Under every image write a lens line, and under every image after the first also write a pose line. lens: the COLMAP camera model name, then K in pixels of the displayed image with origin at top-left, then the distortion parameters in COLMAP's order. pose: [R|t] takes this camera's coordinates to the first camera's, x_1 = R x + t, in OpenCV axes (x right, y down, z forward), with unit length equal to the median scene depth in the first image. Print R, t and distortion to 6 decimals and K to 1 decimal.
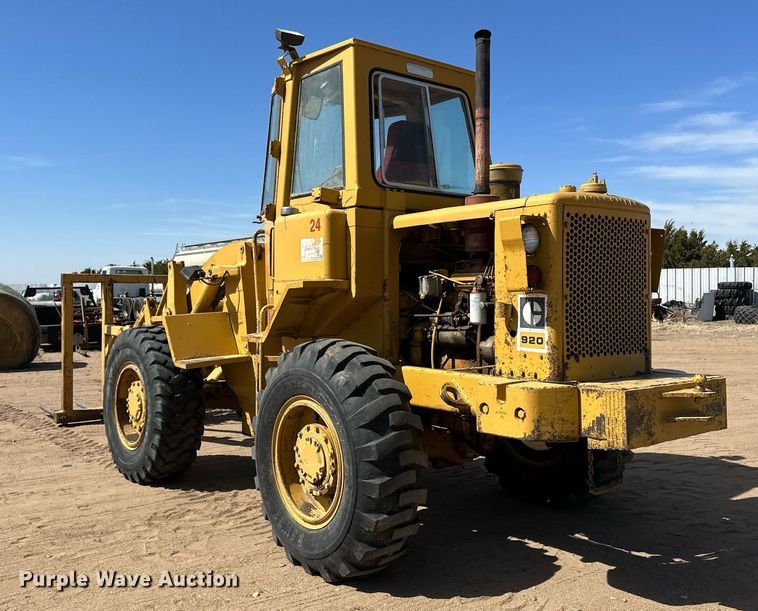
lens RADIAL K [[750.8, 0, 380.0], [0, 750.8, 302.1], [0, 0, 1]] dist [0.106036, 0.000000]
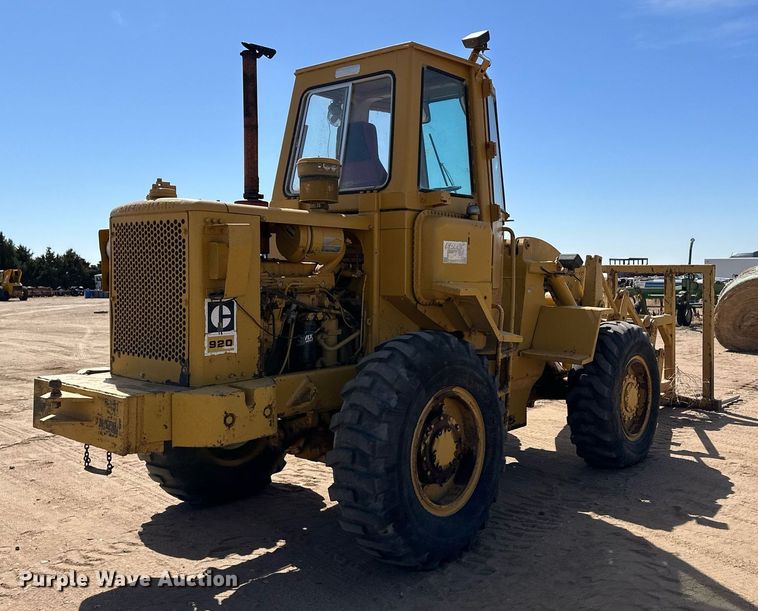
lens RADIAL K [[708.8, 0, 378.5], [0, 708.8, 306.4], [0, 0, 1]] dist [0.044497, 0.000000]
pose [[0.170414, 0.039819, -0.984568, 1.218056], [-0.010587, 0.999200, 0.038578, -0.037624], [0.985316, 0.003849, 0.170699, 1.072523]]
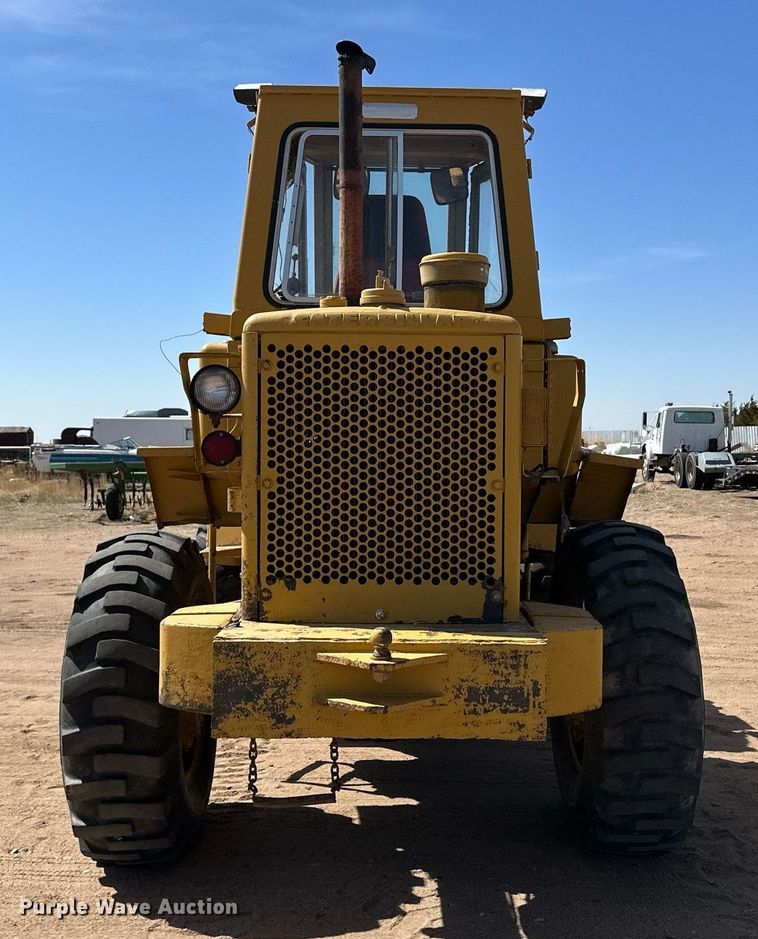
lens RADIAL K [[1168.6, 0, 396.9], [0, 1168.6, 493.2], [0, 0, 1]] dist [0.082815, 0.000000]
pose [[0.778420, 0.036176, -0.626701, 0.820854], [-0.016785, 0.999181, 0.036828, -0.031183], [0.627520, -0.018148, 0.778389, 0.289497]]
